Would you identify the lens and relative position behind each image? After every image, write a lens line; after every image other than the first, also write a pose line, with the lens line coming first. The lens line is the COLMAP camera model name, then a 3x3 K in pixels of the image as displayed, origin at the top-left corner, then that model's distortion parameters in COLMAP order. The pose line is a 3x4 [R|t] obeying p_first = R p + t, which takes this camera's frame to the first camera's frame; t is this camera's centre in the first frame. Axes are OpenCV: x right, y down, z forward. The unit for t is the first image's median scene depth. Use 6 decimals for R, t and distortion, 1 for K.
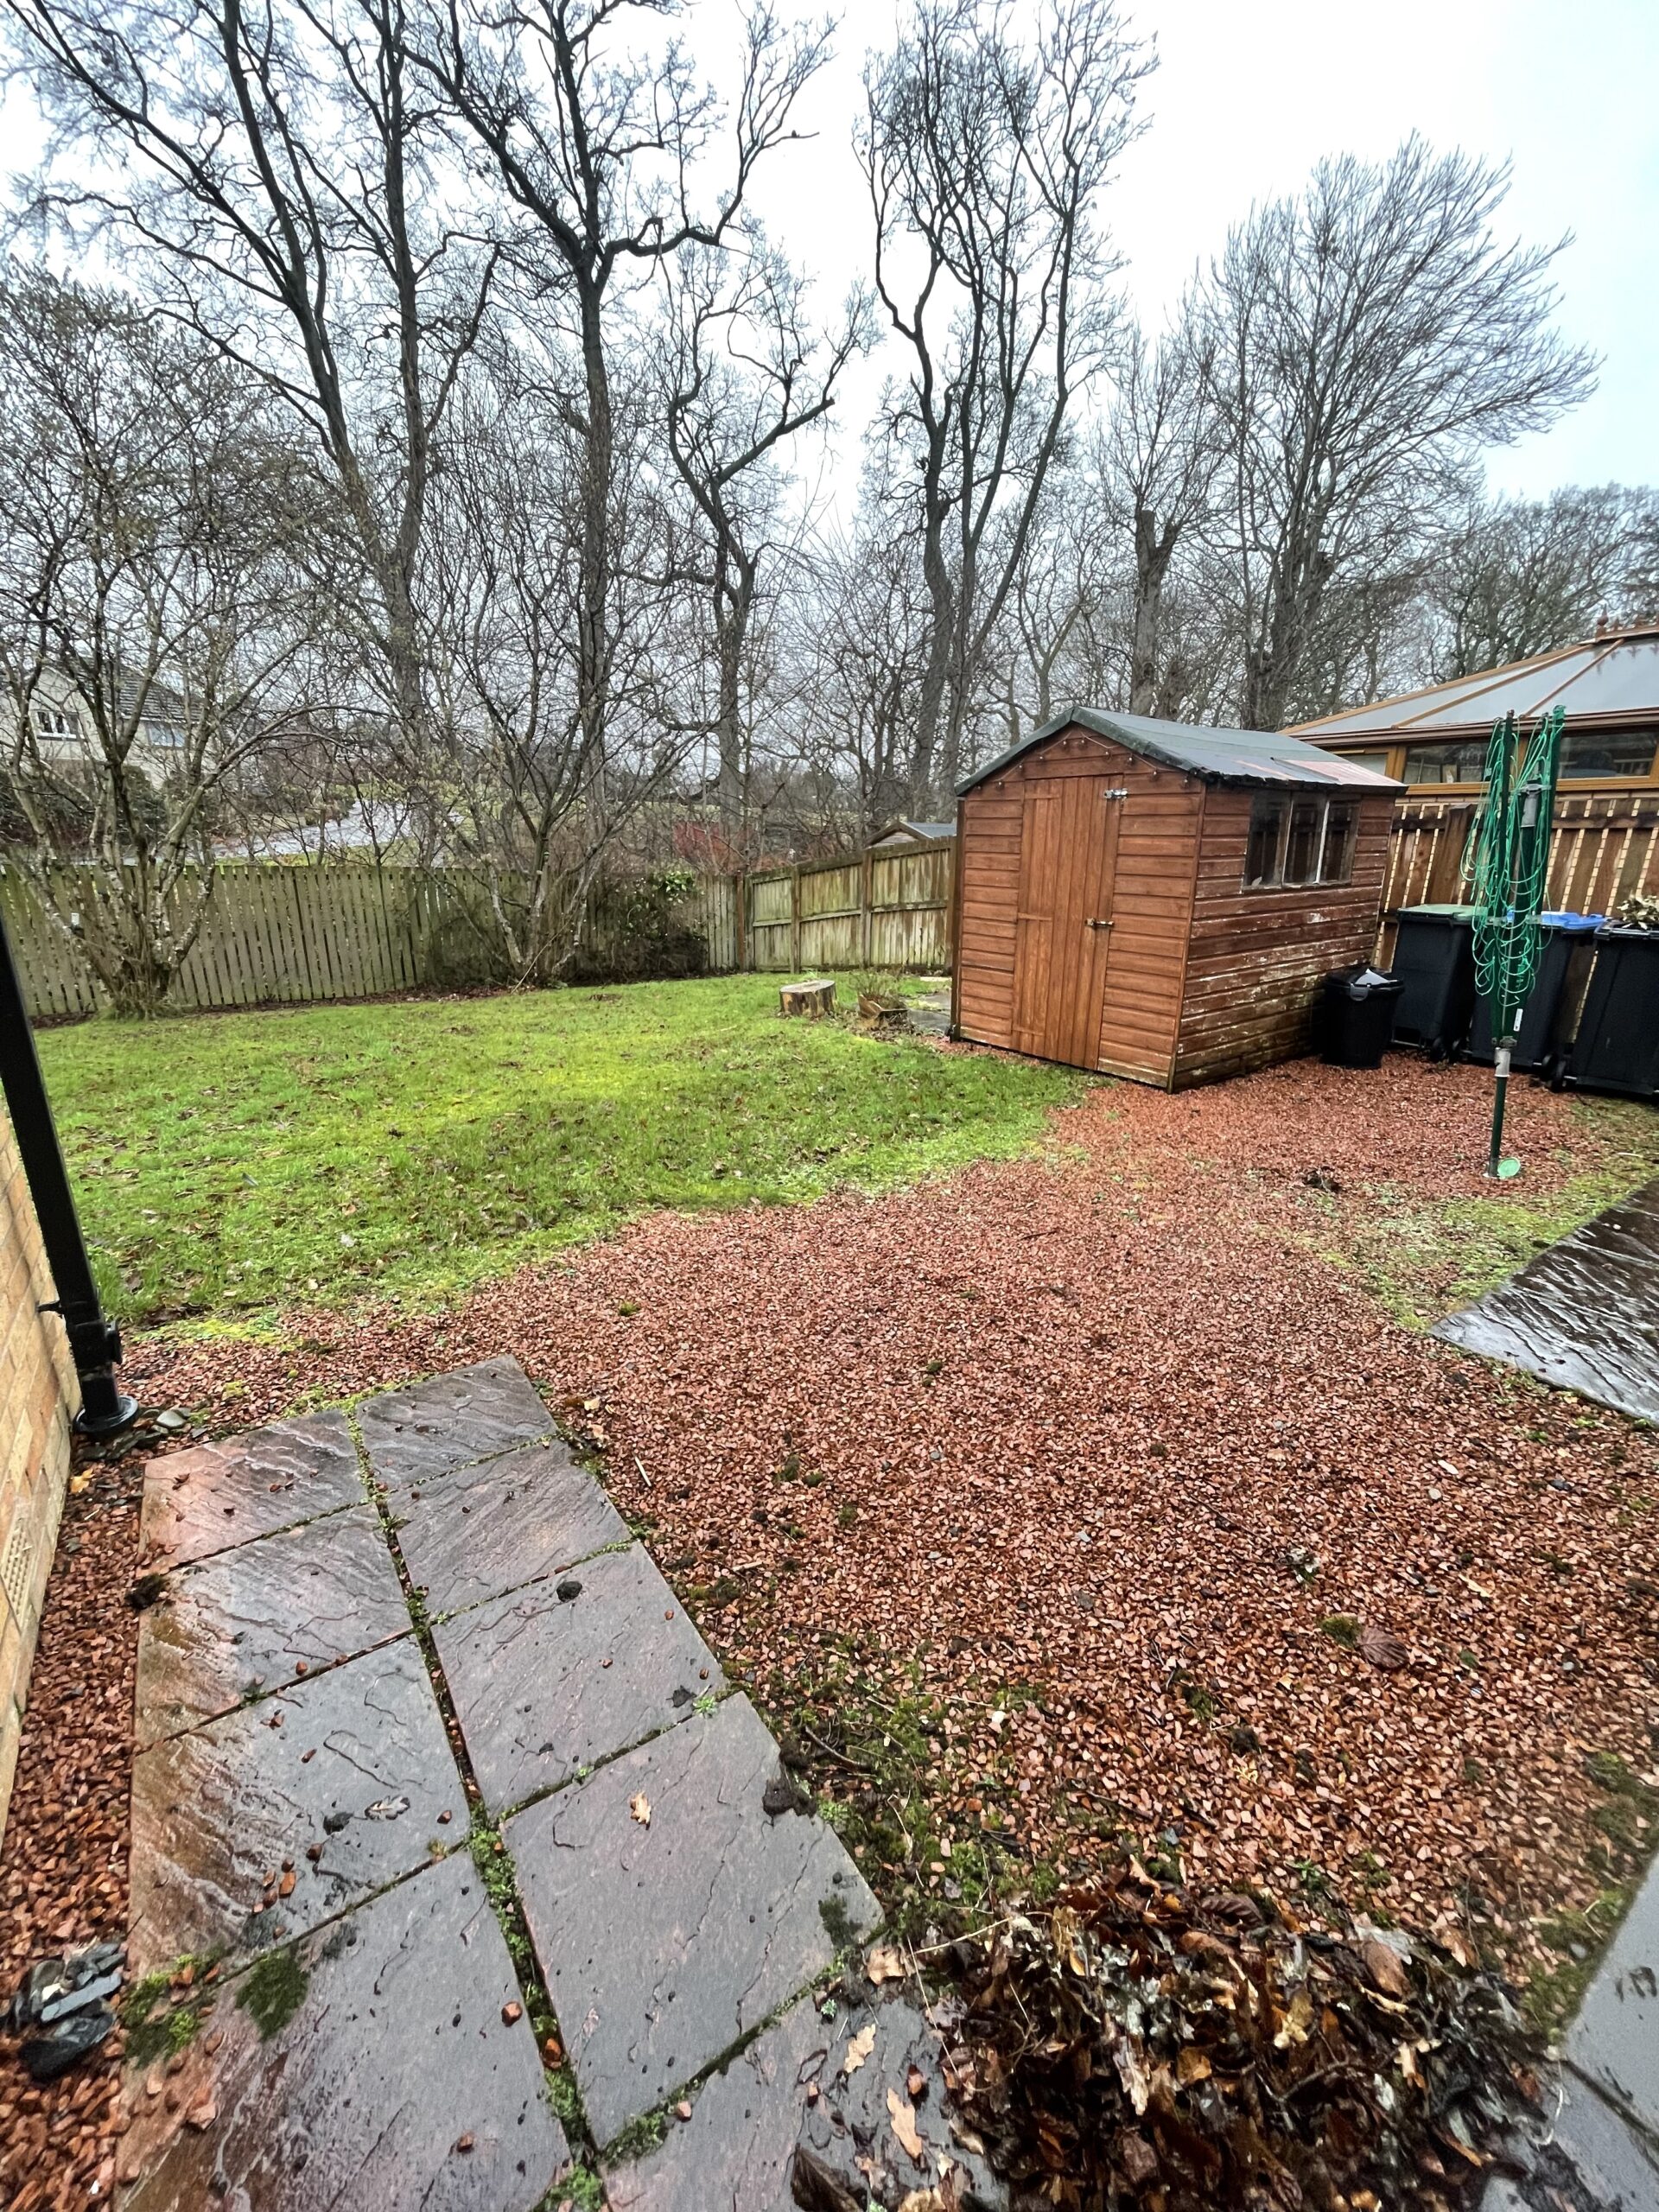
lens RADIAL K [[892.2, 0, 830.1], [0, 892.2, 1101.8], [0, 0, 1]] dist [-0.001155, -0.001185]
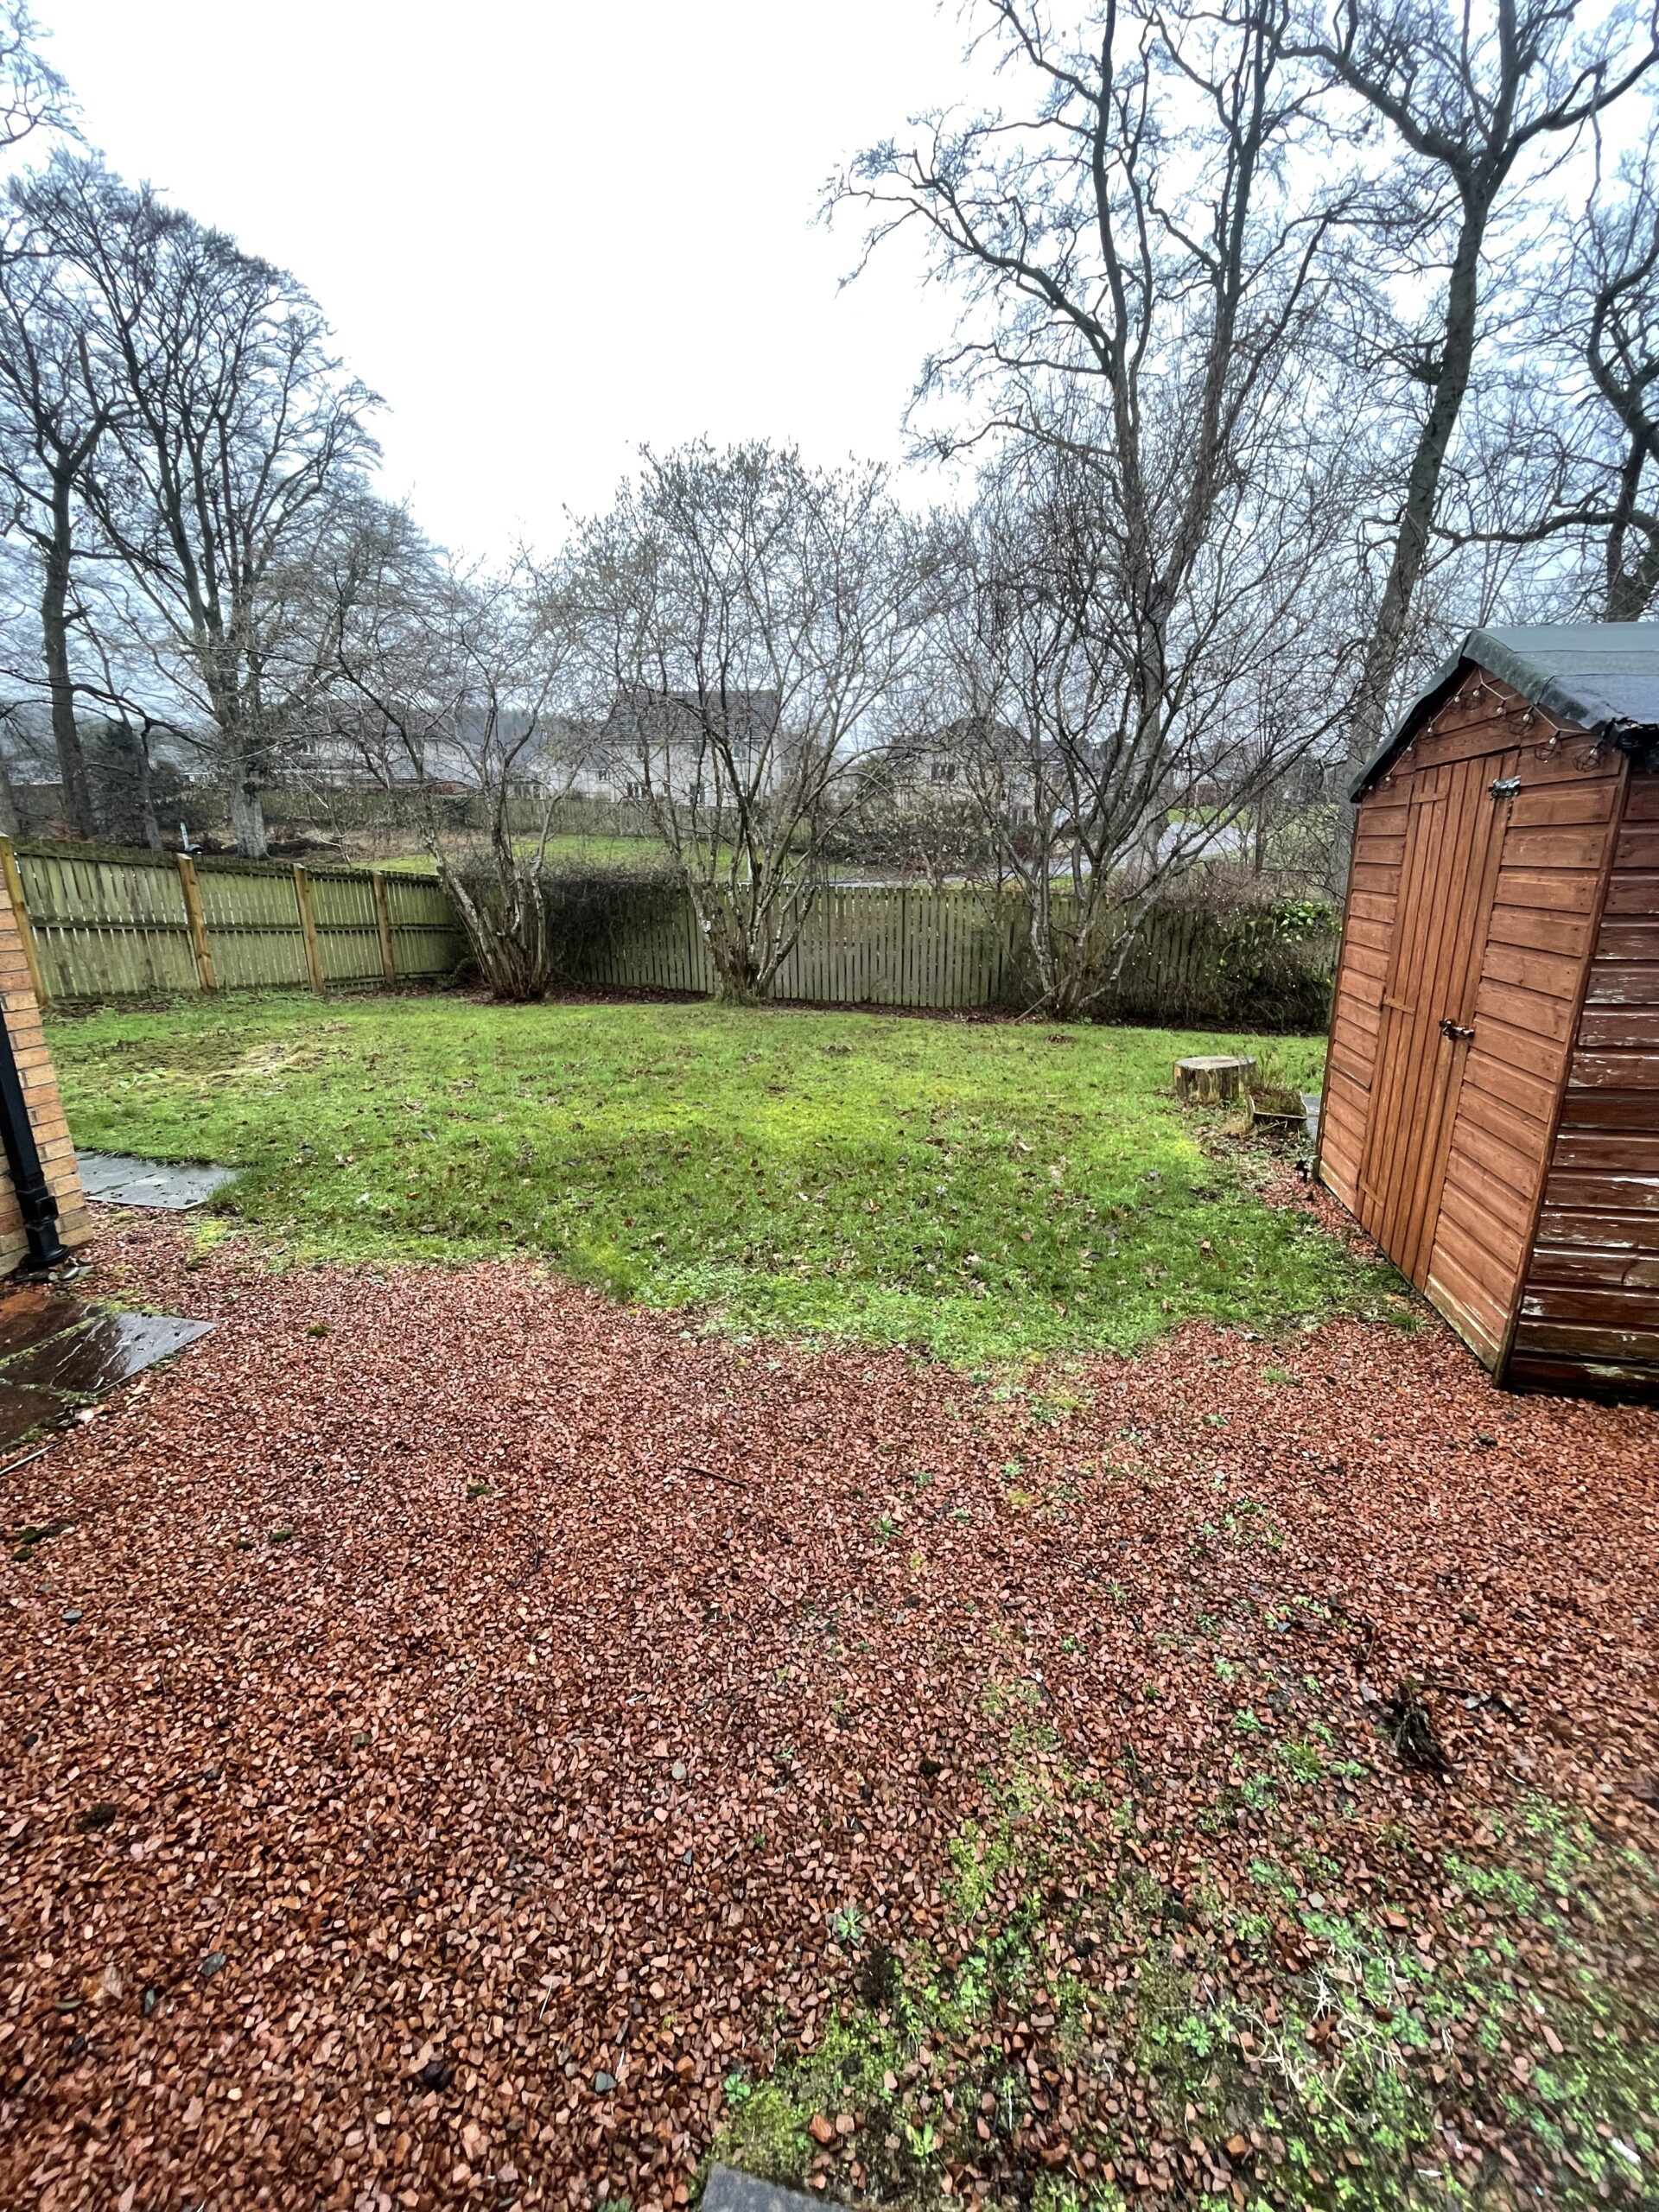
lens RADIAL K [[892.2, 0, 824.8], [0, 892.2, 1102.3], [0, 0, 1]] dist [-0.001155, -0.001185]
pose [[0.651613, 0.193069, -0.733570, 0.441237], [-0.207778, 0.975509, 0.072181, -0.113968], [0.729540, 0.105386, 0.675770, 0.358110]]
